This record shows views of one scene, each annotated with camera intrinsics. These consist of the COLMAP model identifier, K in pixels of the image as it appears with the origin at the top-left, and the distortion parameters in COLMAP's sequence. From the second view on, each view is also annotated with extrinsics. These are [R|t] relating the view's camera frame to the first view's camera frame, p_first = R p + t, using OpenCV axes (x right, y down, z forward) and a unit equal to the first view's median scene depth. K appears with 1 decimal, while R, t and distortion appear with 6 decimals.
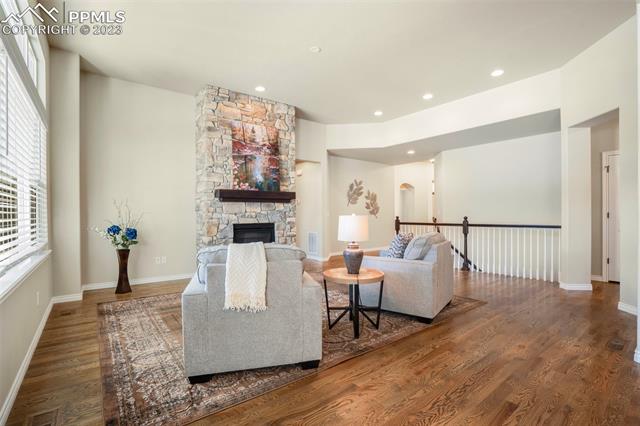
lens RADIAL K [[302.4, 0, 316.5], [0, 302.4, 216.1], [0, 0, 1]] dist [-0.051119, 0.019195]
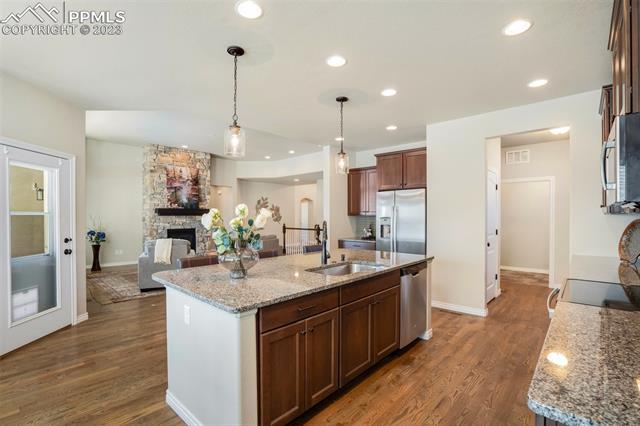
lens RADIAL K [[302.4, 0, 316.5], [0, 302.4, 216.1], [0, 0, 1]] dist [-0.051119, 0.019195]
pose [[0.988543, 0.004744, 0.150865, 0.266996], [-0.003902, 0.999975, -0.005878, -0.037727], [-0.150889, 0.005222, 0.988537, -0.689029]]
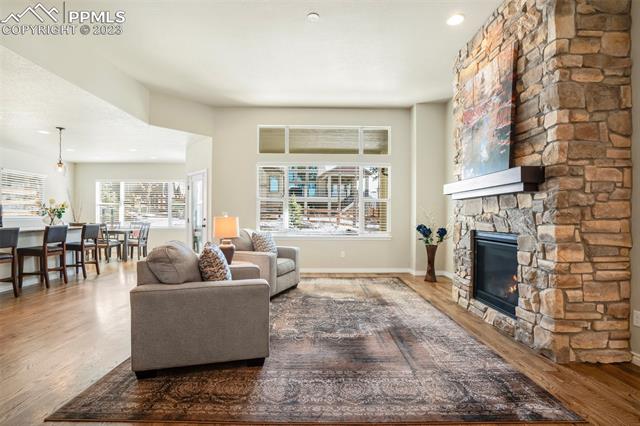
lens RADIAL K [[302.4, 0, 316.5], [0, 302.4, 216.1], [0, 0, 1]] dist [-0.051119, 0.019195]
pose [[-0.600874, -0.001060, -0.799343, 0.475430], [-0.011275, 0.999911, 0.007149, -0.008095], [0.799264, 0.013308, -0.600833, 1.104433]]
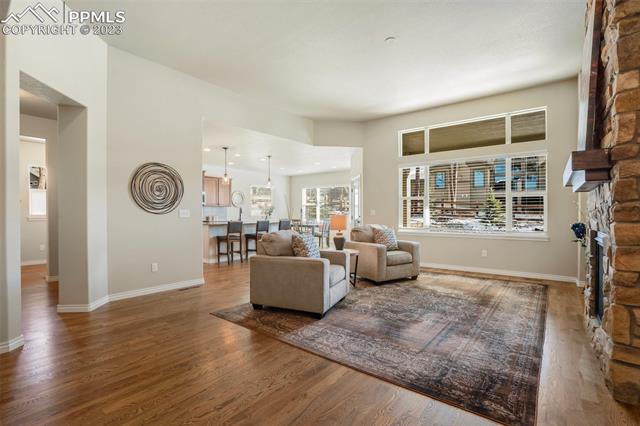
lens RADIAL K [[296.4, 0, 316.9], [0, 296.4, 214.3], [0, 0, 1]] dist [-0.045422, 0.018840]
pose [[-0.968841, 0.003952, -0.247650, 0.339524], [0.000882, 0.999921, 0.012508, -0.009662], [0.247680, 0.011900, -0.968769, 1.350231]]
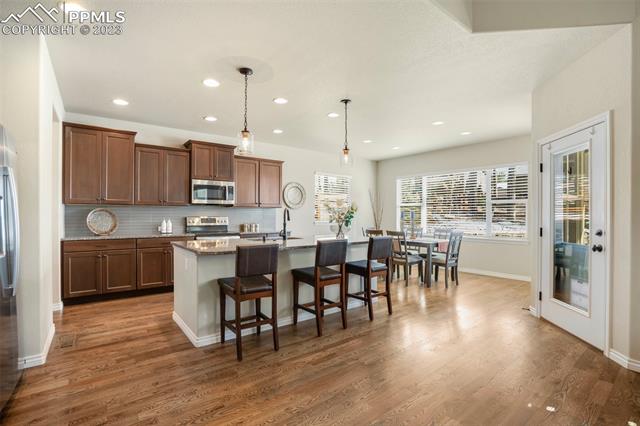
lens RADIAL K [[302.4, 0, 316.5], [0, 302.4, 216.1], [0, 0, 1]] dist [-0.051119, 0.019195]
pose [[-0.999999, -0.001288, -0.000725, 0.272293], [-0.001295, 0.999944, 0.010545, -0.015293], [0.000712, 0.010546, -0.999944, 0.543590]]
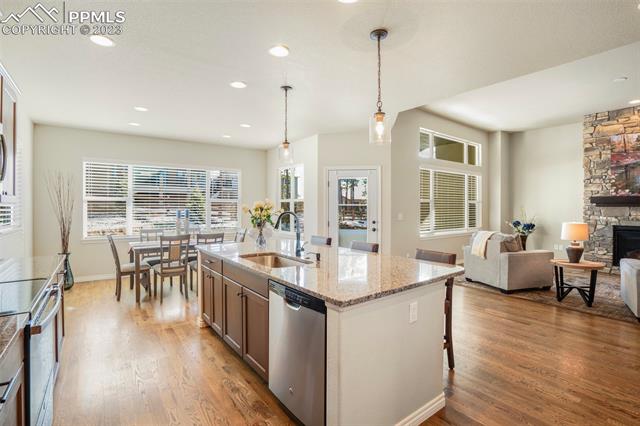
lens RADIAL K [[302.4, 0, 316.5], [0, 302.4, 216.1], [0, 0, 1]] dist [-0.051119, 0.019195]
pose [[-0.007544, 0.035519, -0.999341, 0.851379], [-0.008897, 0.999327, 0.035585, -0.039606], [0.999932, 0.009159, -0.007223, -0.131826]]
